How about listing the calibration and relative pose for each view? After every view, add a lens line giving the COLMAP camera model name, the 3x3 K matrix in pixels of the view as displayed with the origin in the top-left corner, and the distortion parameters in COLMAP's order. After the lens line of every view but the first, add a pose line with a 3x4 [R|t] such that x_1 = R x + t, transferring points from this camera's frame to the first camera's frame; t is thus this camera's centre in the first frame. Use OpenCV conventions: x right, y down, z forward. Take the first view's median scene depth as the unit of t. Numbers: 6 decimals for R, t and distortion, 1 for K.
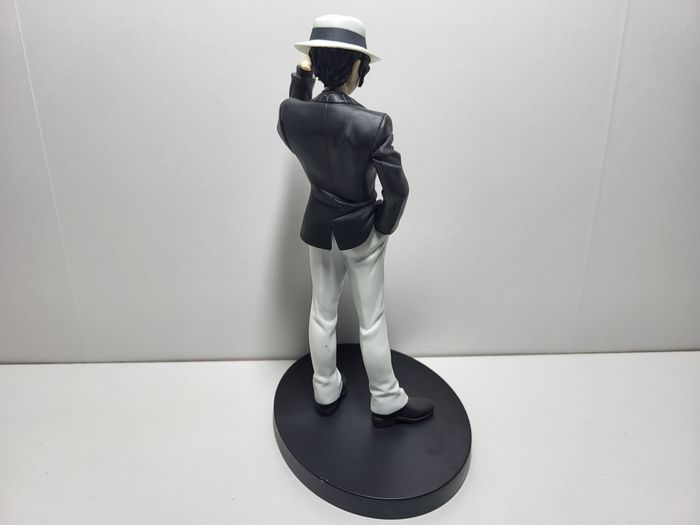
lens RADIAL K [[534.4, 0, 350.0], [0, 534.4, 262.5], [0, 0, 1]] dist [-0.010267, -0.002242]
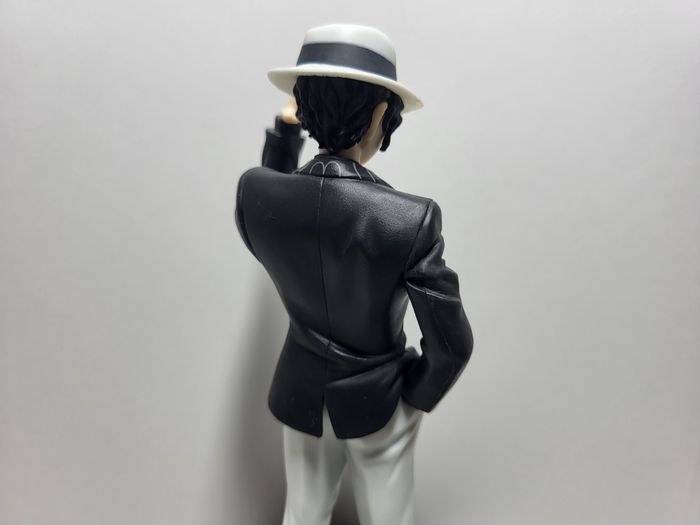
lens RADIAL K [[534.4, 0, 350.0], [0, 534.4, 262.5], [0, 0, 1]] dist [-0.010267, -0.002242]
pose [[0.999438, 0.029703, 0.015529, -0.020485], [-0.027361, 0.990620, -0.133875, -0.132477], [-0.019360, 0.133375, 0.990877, 0.445191]]
